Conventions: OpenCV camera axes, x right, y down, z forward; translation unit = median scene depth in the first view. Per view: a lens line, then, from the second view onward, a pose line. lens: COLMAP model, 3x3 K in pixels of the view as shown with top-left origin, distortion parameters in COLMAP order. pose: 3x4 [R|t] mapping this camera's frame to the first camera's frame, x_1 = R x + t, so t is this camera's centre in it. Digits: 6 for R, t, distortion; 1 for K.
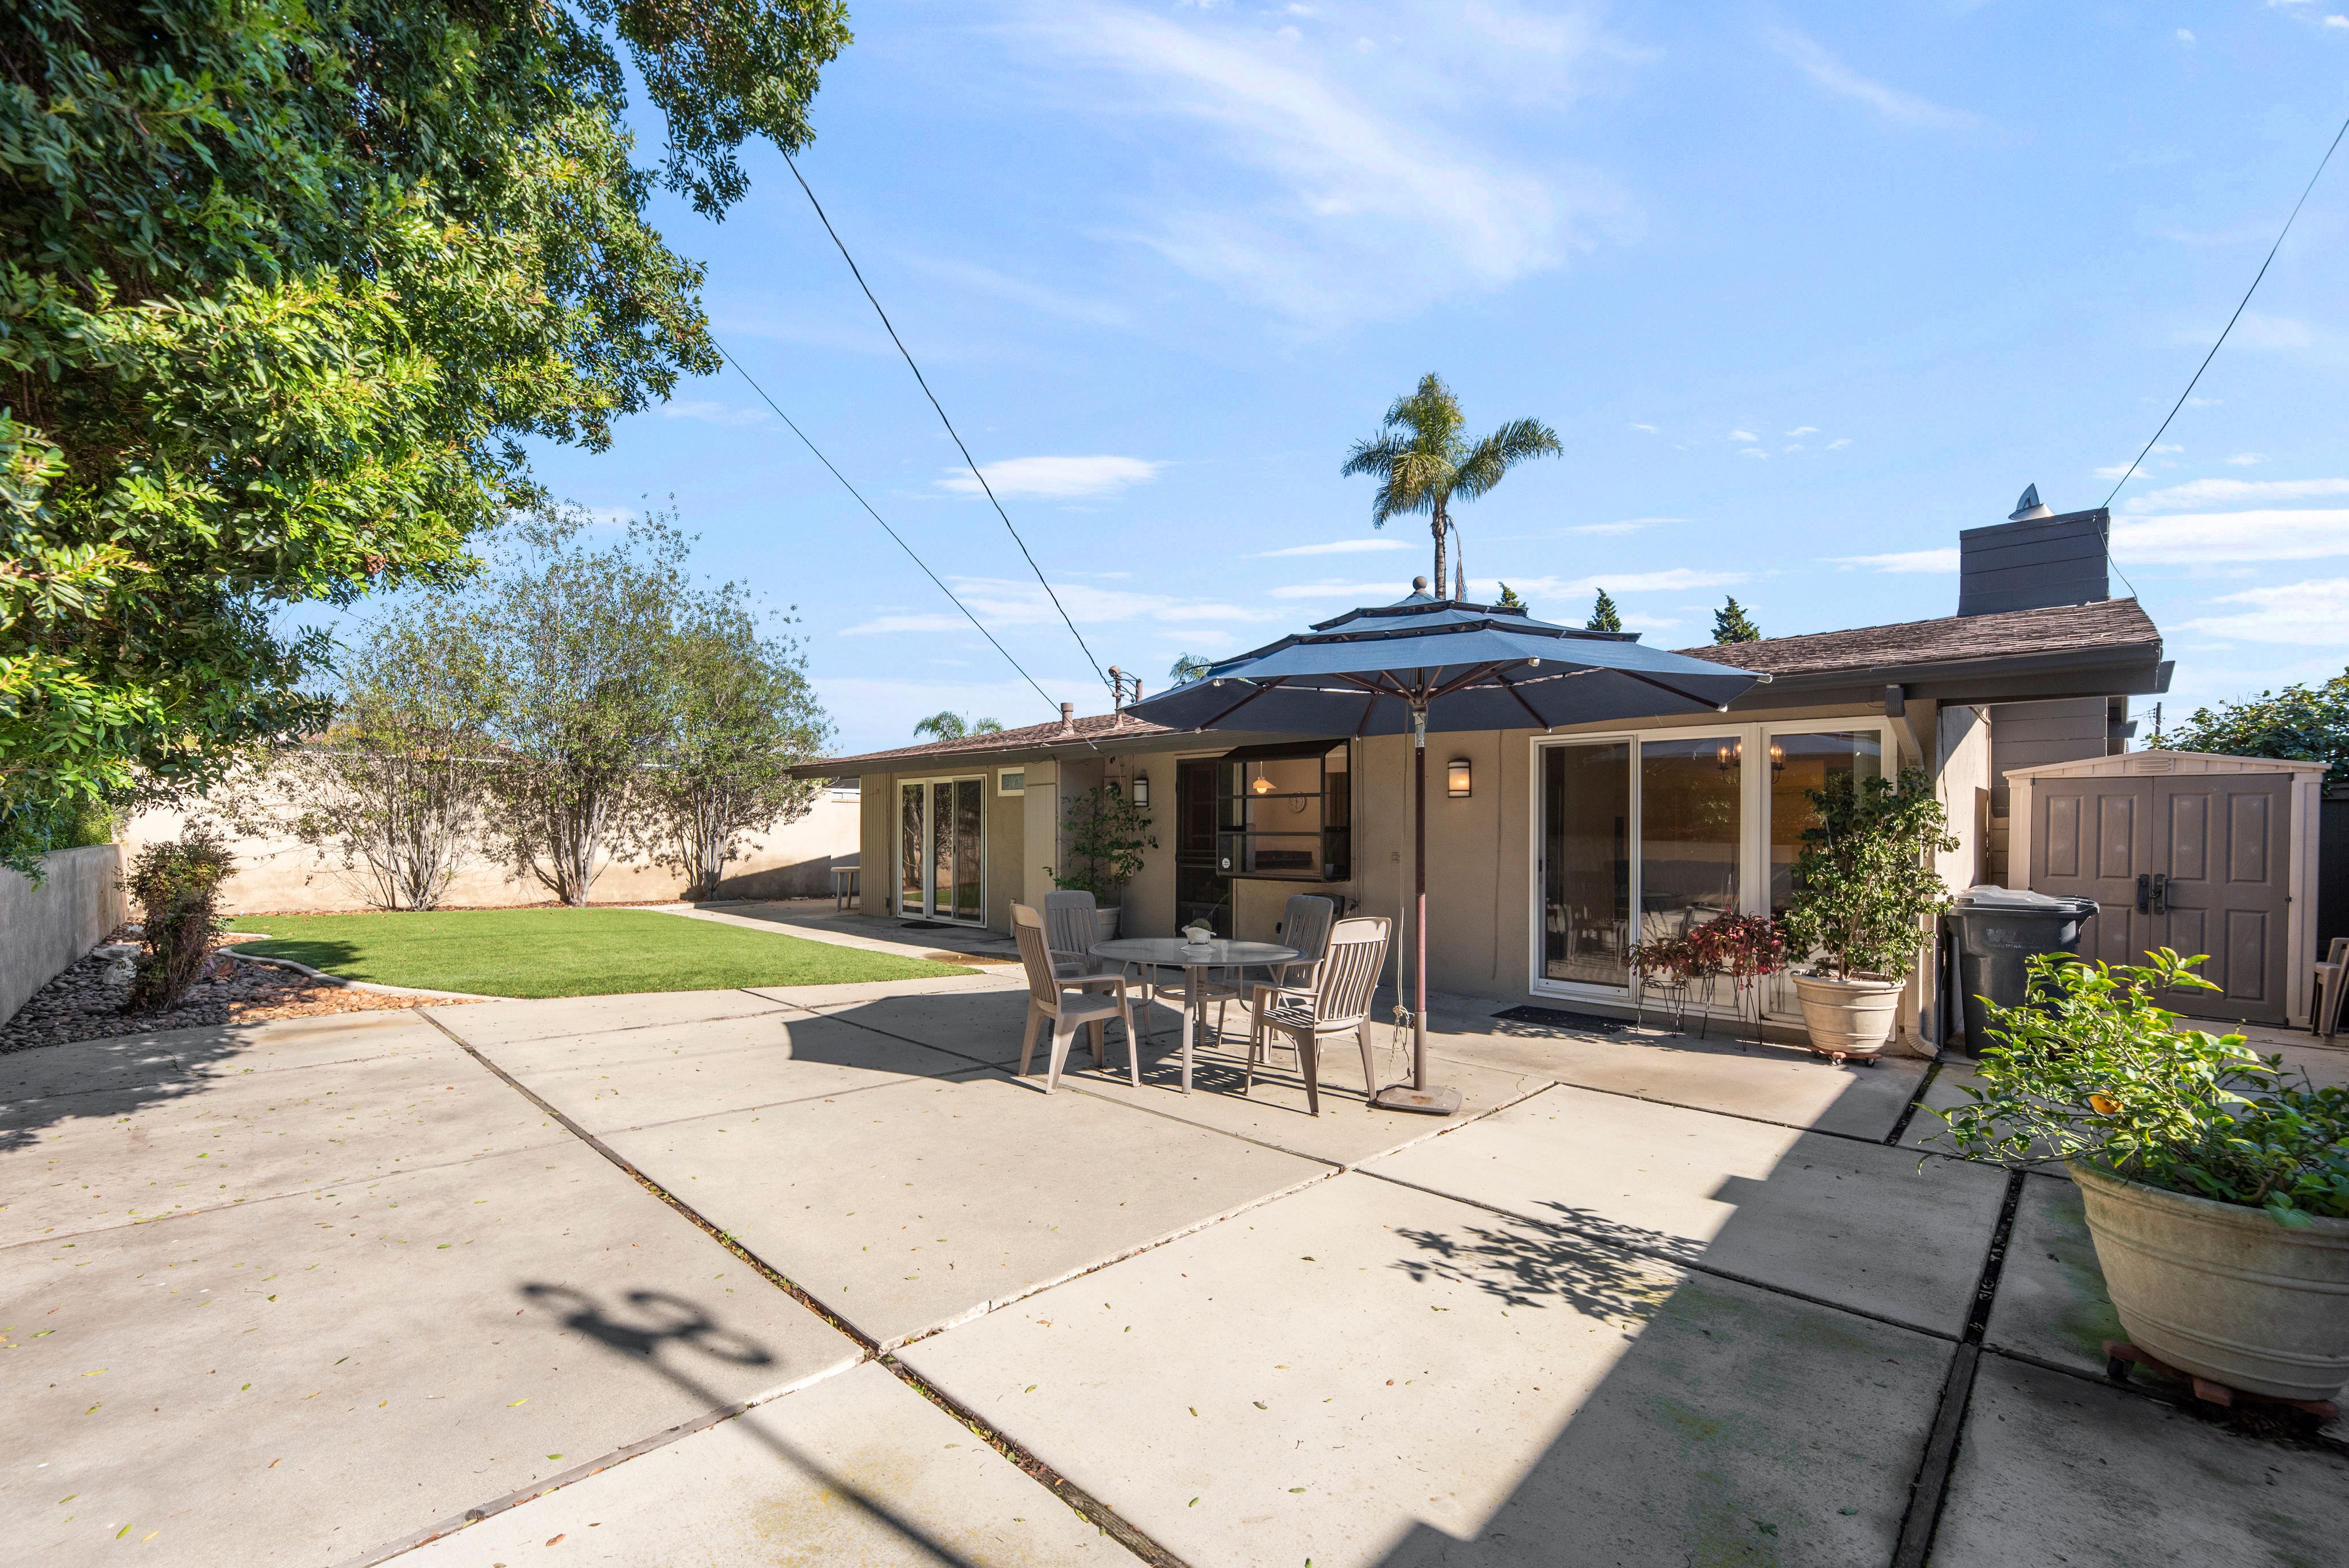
lens RADIAL K [[955.5, 0, 1156.6], [0, 955.5, 833.4], [0, 0, 1]] dist [-0.001285, -0.000534]
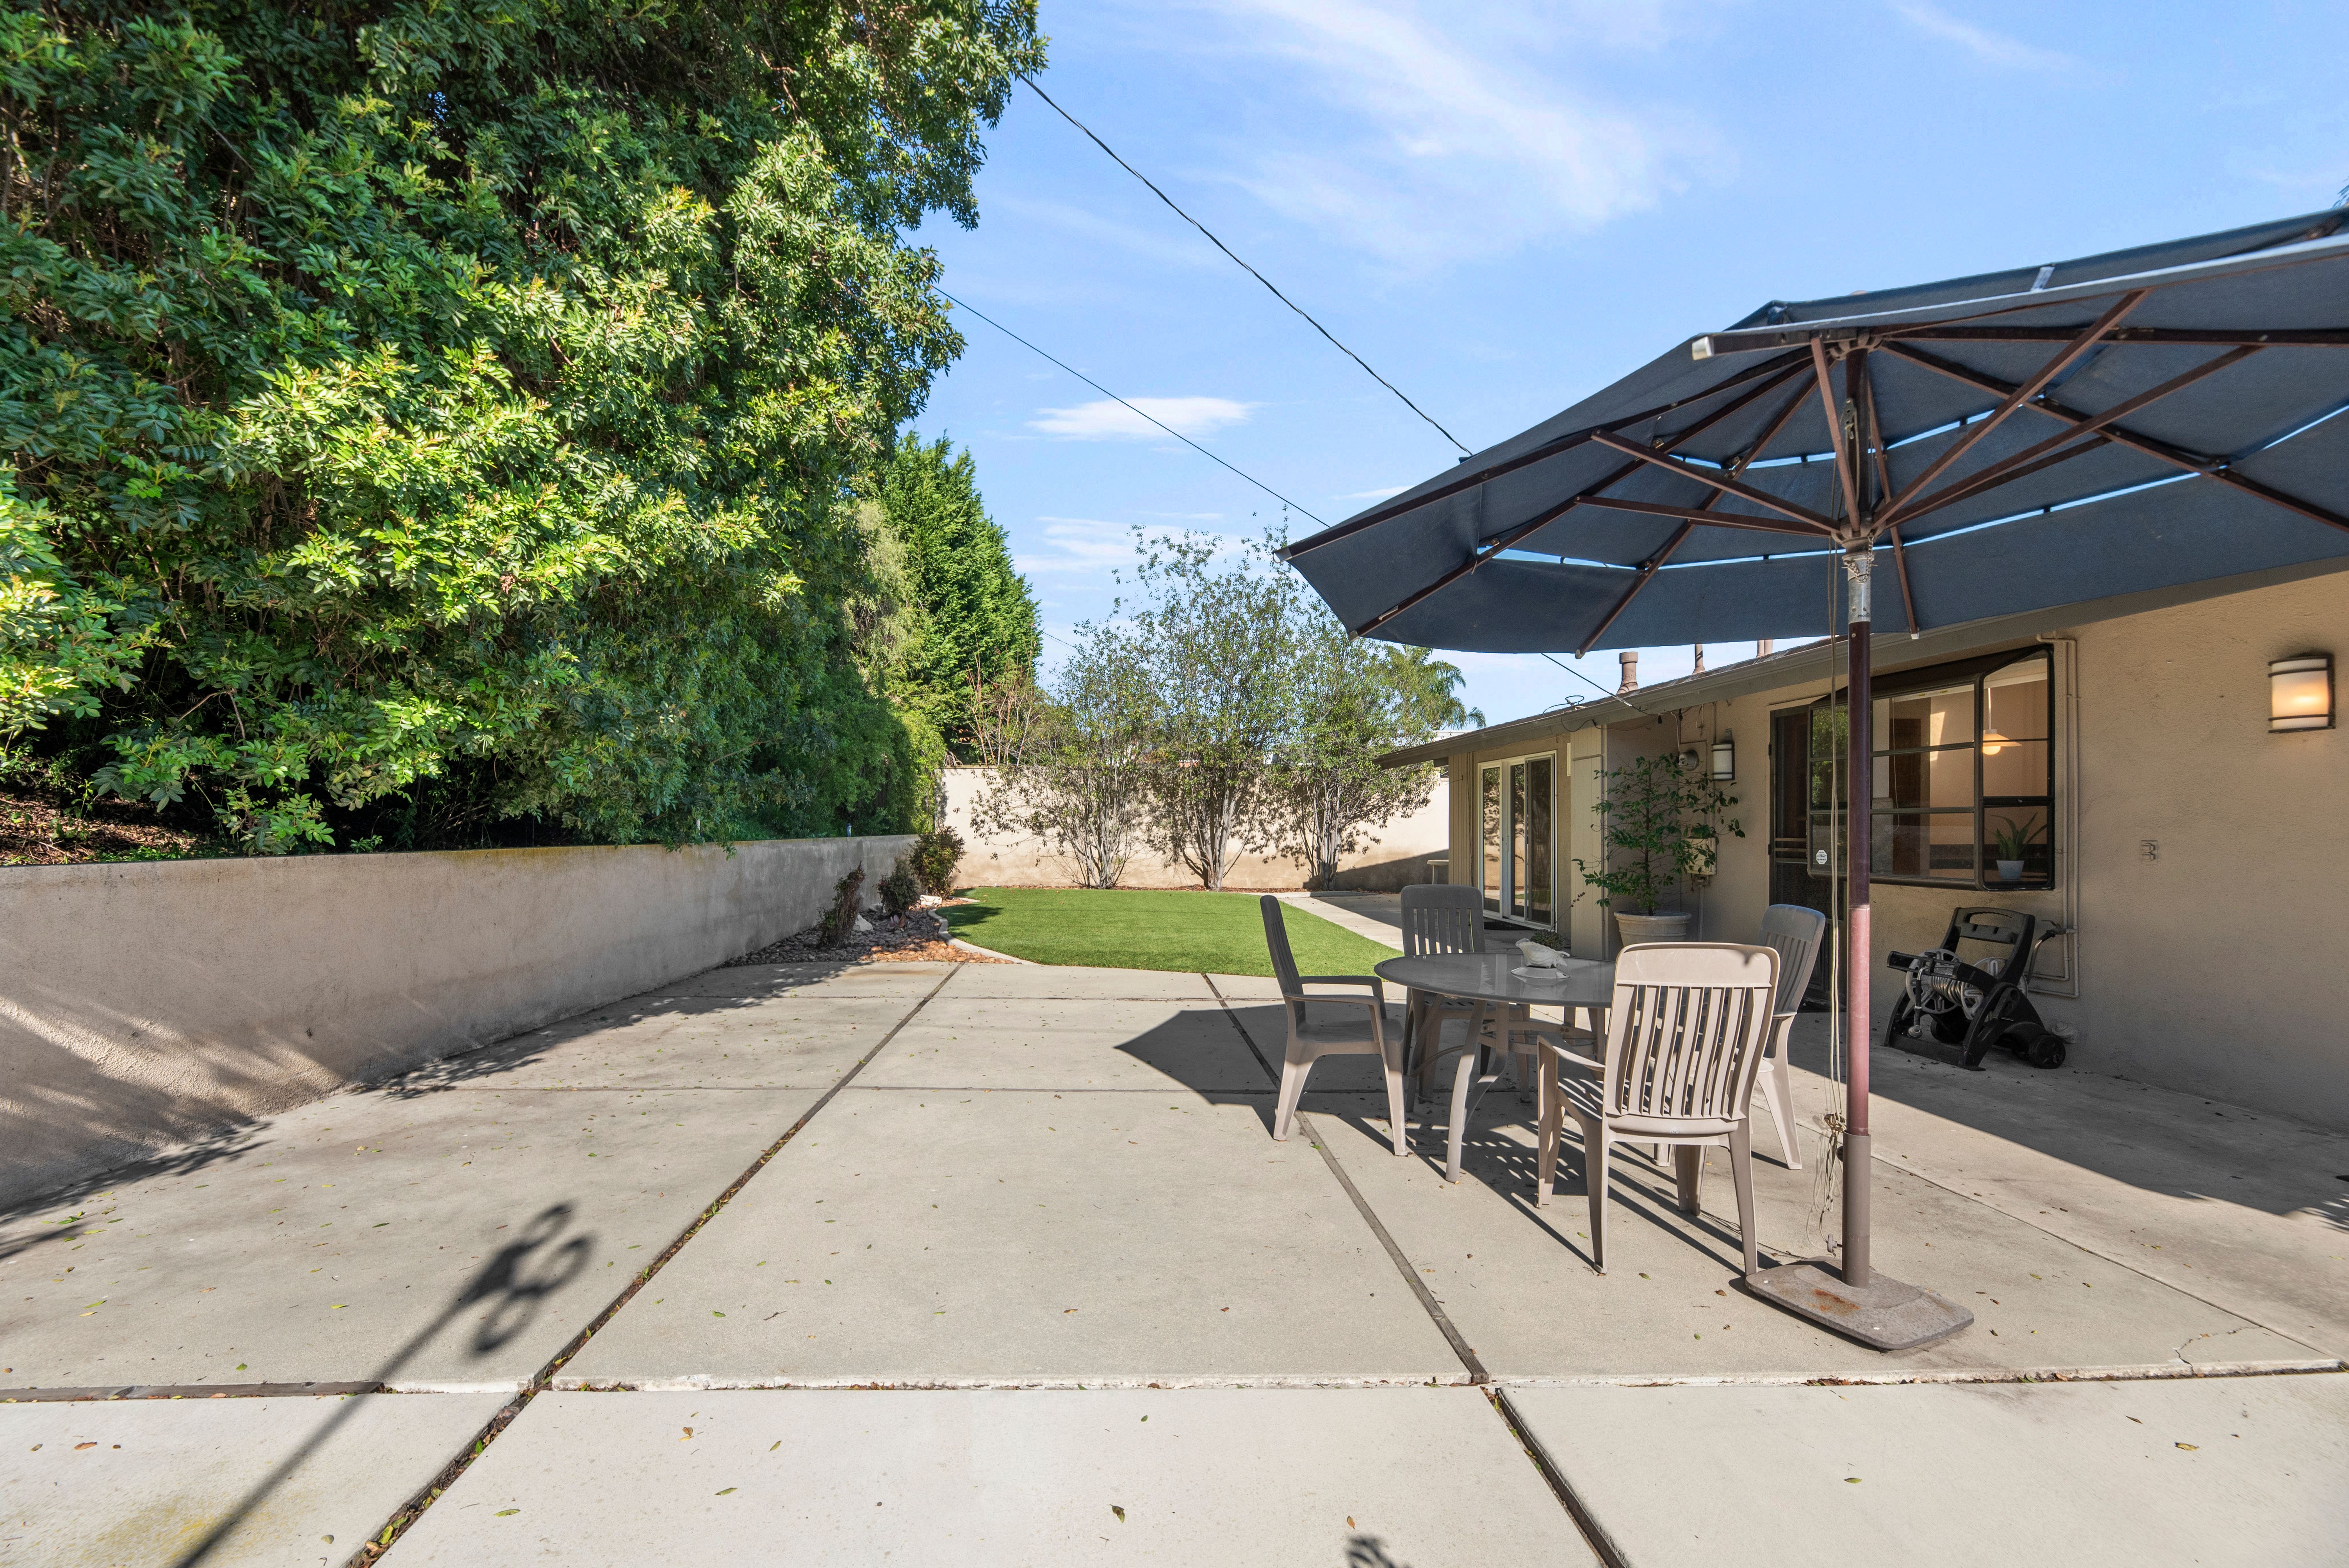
lens RADIAL K [[955.5, 0, 1156.6], [0, 955.5, 833.4], [0, 0, 1]] dist [-0.001285, -0.000534]
pose [[0.740377, -0.002407, -0.672187, 0.120744], [0.004030, 0.999992, 0.000859, 0.007915], [0.672180, -0.003345, 0.740381, 0.127385]]
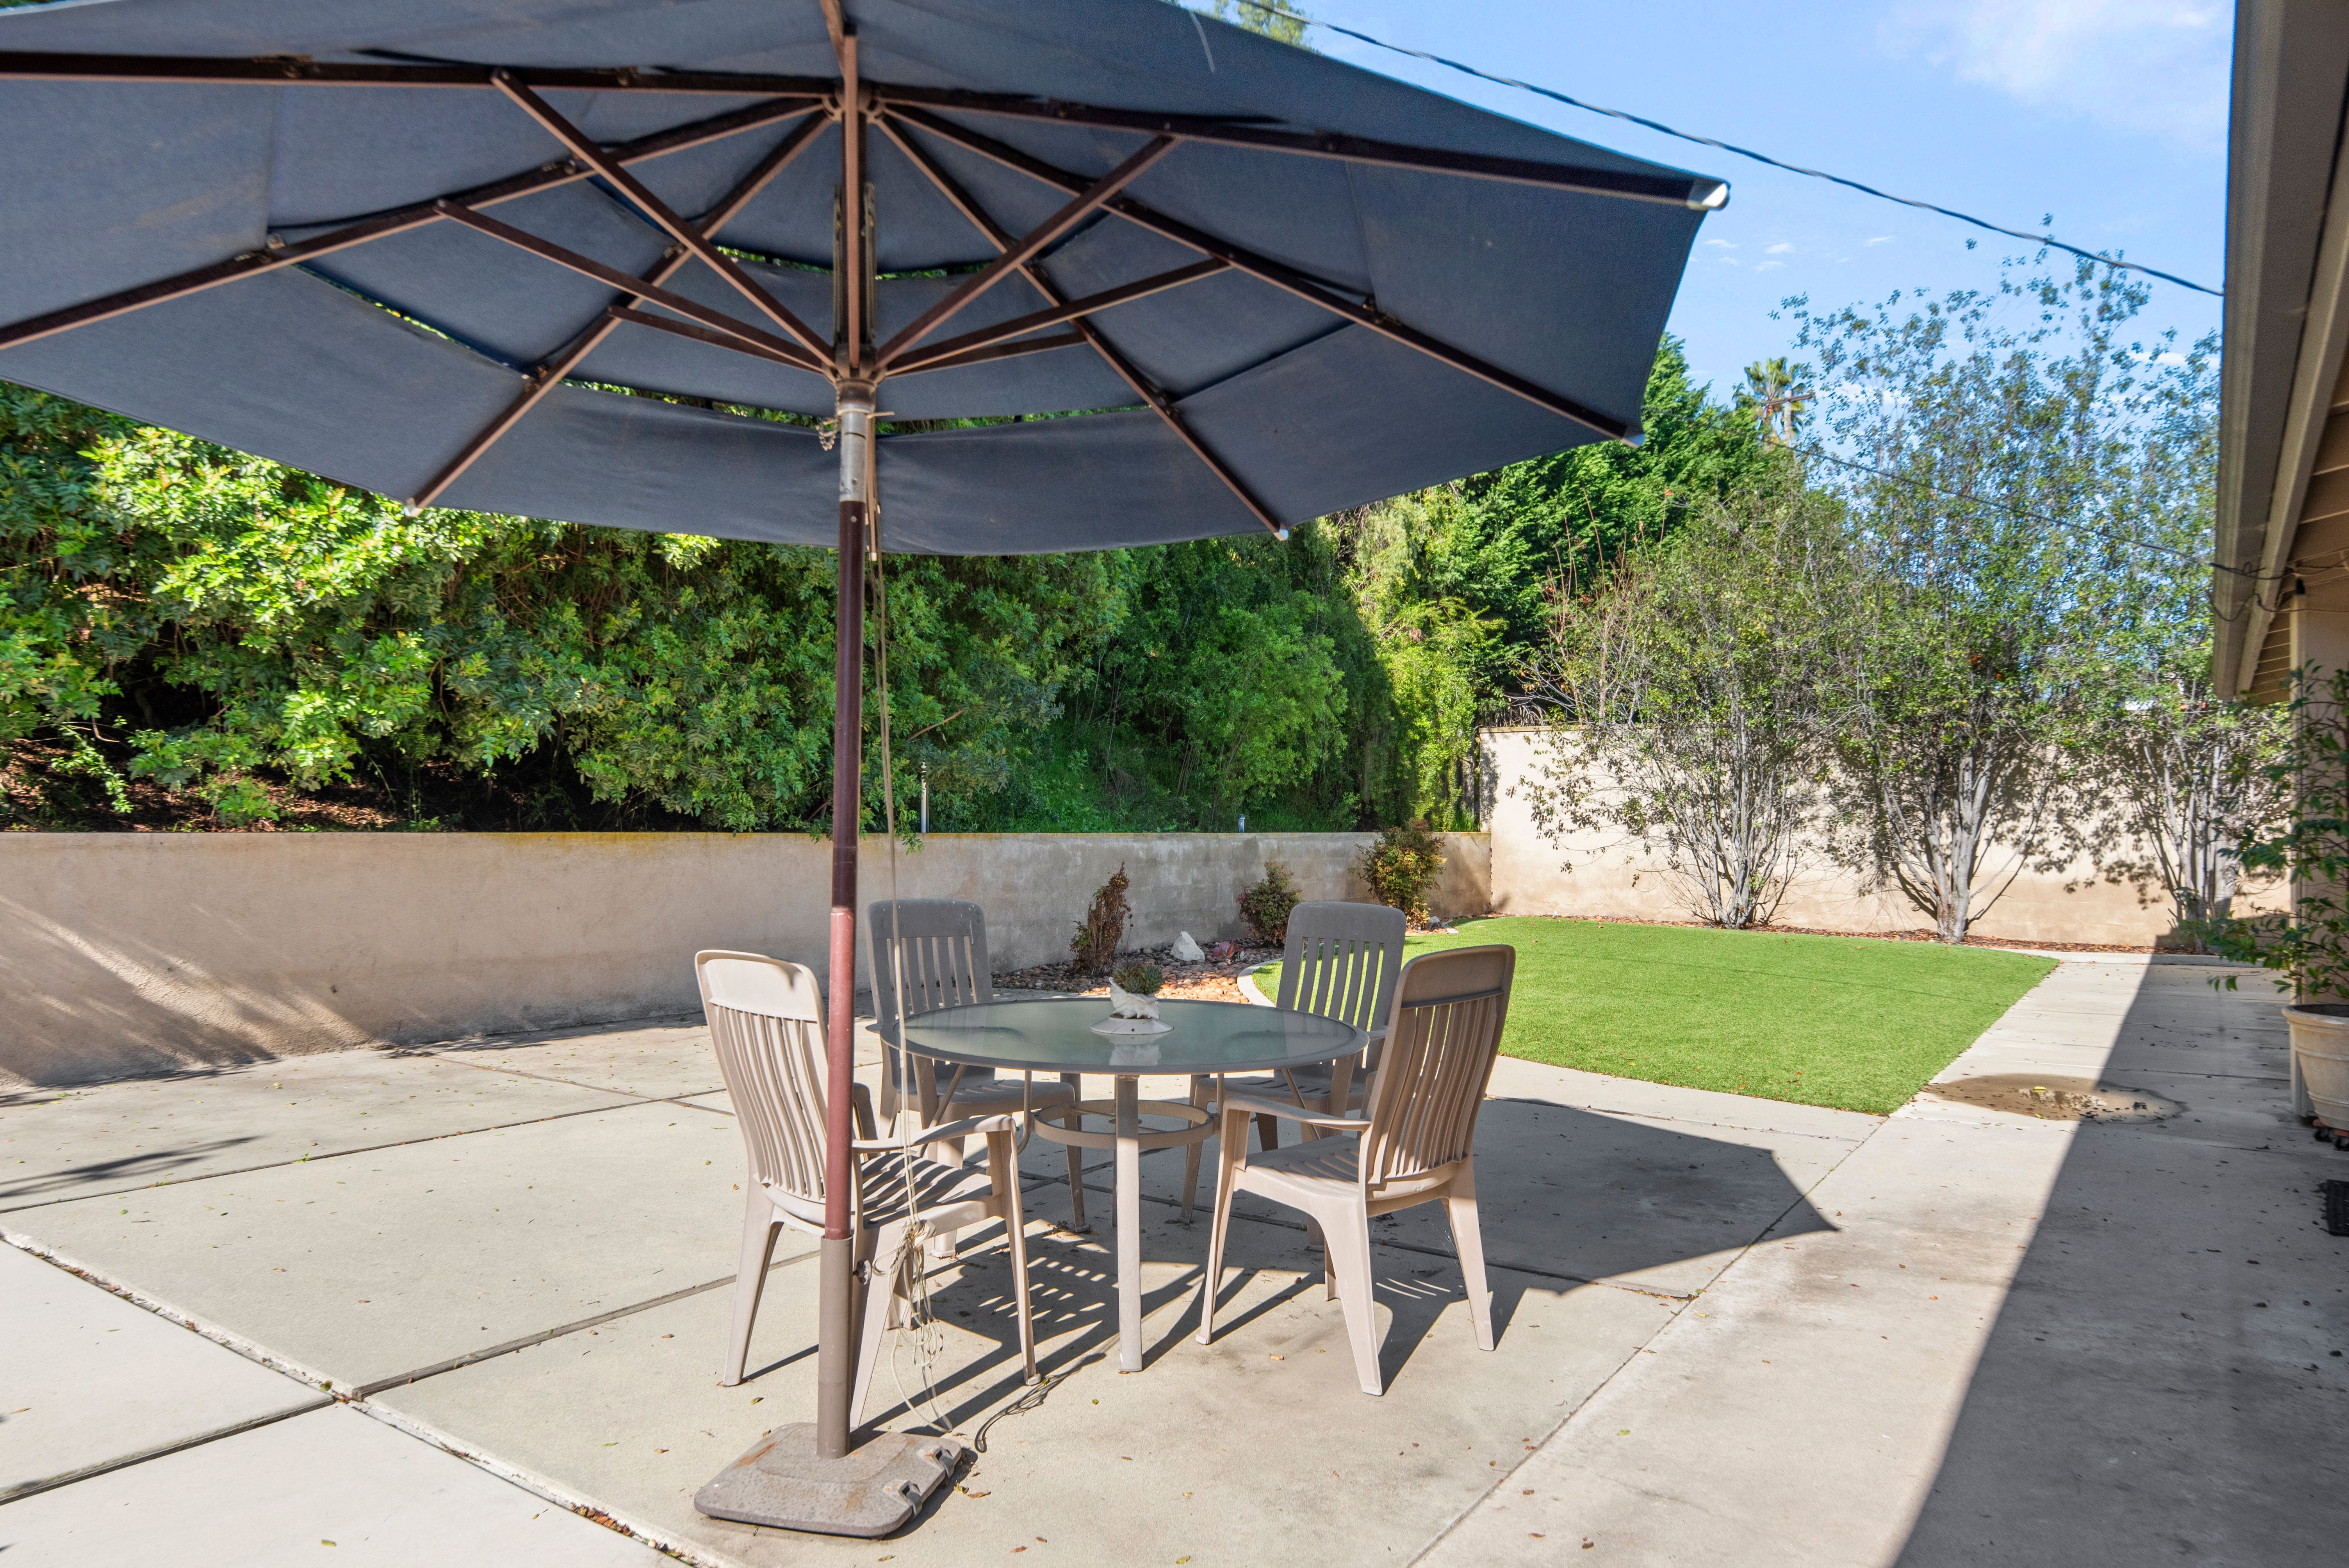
lens RADIAL K [[1525.3, 0, 1172.9], [0, 1525.3, 816.6], [0, 0, 1]] dist [-0.013732, 0.000465]
pose [[0.180019, -0.010482, -0.983607, 0.309135], [-0.007693, 0.999898, -0.012064, 0.012913], [0.983633, 0.009739, 0.179920, 0.370134]]
